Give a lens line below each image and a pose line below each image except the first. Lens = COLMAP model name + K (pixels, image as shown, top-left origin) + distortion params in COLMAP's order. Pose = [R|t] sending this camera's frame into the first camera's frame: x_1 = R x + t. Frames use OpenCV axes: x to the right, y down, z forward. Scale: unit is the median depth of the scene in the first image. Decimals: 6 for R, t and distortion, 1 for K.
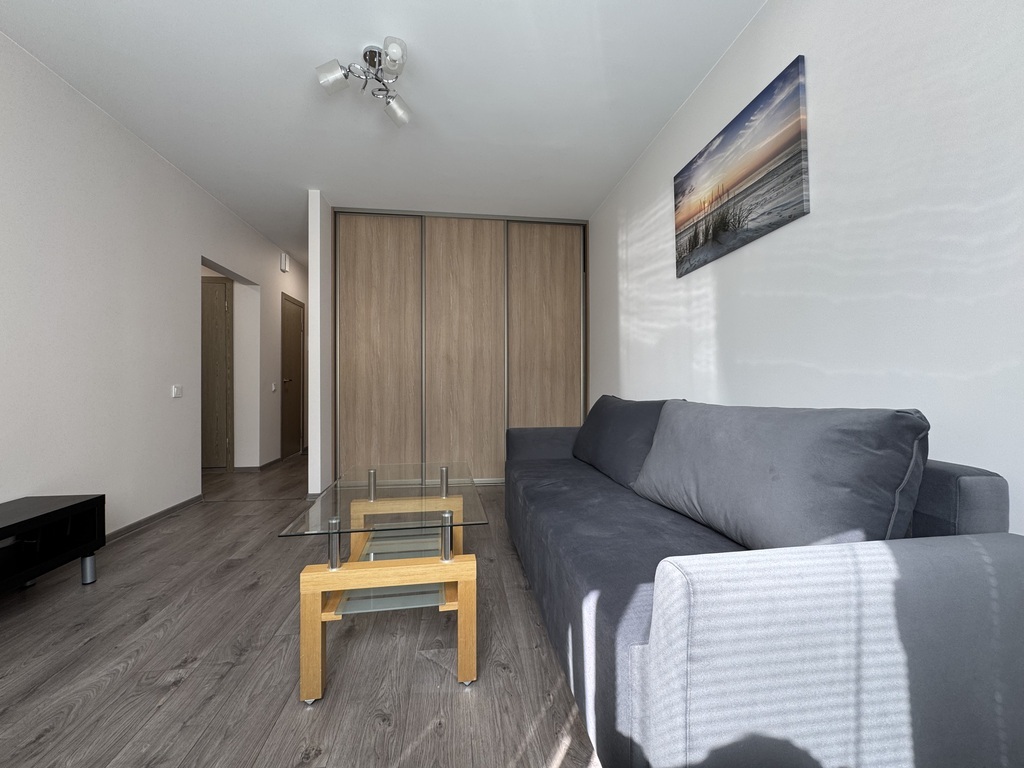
lens RADIAL K [[410.3, 0, 514.0], [0, 410.3, 382.4], [0, 0, 1]] dist [-0.002427, 0.000623]
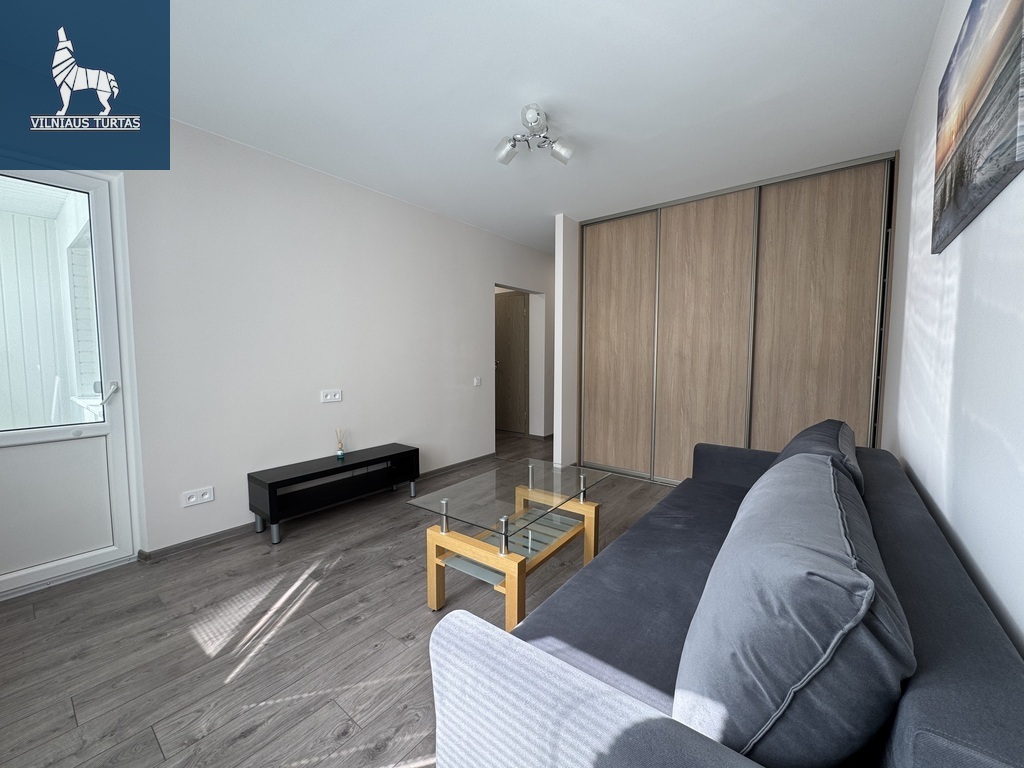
lens RADIAL K [[410.3, 0, 512.4], [0, 410.3, 382.9], [0, 0, 1]] dist [-0.002427, 0.000623]
pose [[0.692137, 0.054064, -0.719739, 0.262211], [0.000341, 0.997166, 0.075232, -0.067903], [0.721766, -0.052316, 0.690157, 0.058800]]
